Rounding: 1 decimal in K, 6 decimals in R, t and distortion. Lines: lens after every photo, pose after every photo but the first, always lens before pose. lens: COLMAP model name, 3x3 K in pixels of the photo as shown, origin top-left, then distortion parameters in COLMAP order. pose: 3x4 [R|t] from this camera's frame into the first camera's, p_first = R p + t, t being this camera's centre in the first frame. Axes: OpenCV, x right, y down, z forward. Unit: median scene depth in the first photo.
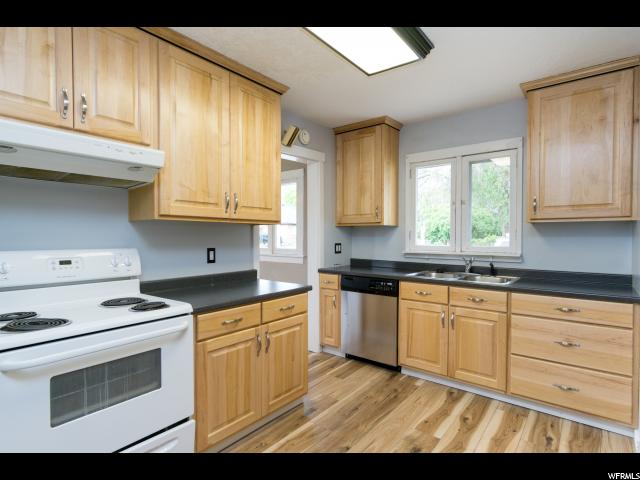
lens RADIAL K [[343.0, 0, 316.0], [0, 343.0, 241.9], [0, 0, 1]] dist [0.004636, 0.000204]
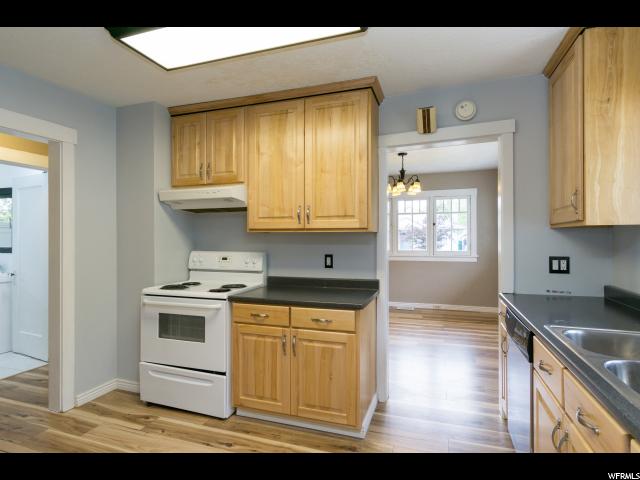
lens RADIAL K [[346.6, 0, 312.7], [0, 346.6, 237.9], [0, 0, 1]] dist [-0.001278, -0.000187]
pose [[0.320377, -0.002698, -0.947286, 0.732127], [-0.014805, 0.999860, -0.007855, -0.025718], [0.947174, 0.016541, 0.320292, 0.587513]]
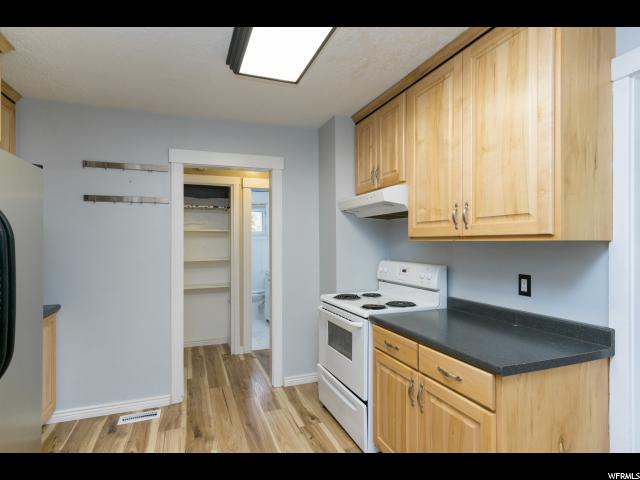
lens RADIAL K [[343.0, 0, 316.0], [0, 343.0, 241.9], [0, 0, 1]] dist [0.004636, 0.000204]
pose [[-0.514034, -0.001693, -0.857768, 0.528298], [-0.012947, 0.999899, 0.005785, -0.048962], [0.857672, 0.014079, -0.514004, 0.986679]]
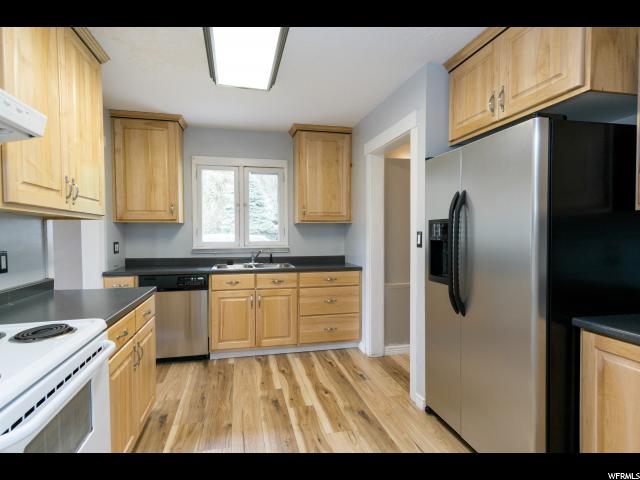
lens RADIAL K [[343.0, 0, 316.0], [0, 343.0, 241.9], [0, 0, 1]] dist [0.004636, 0.000204]
pose [[0.610197, -0.024608, 0.791867, -0.463506], [0.018923, 0.999685, 0.016484, -0.000925], [-0.792024, 0.004926, 0.610471, 0.081136]]
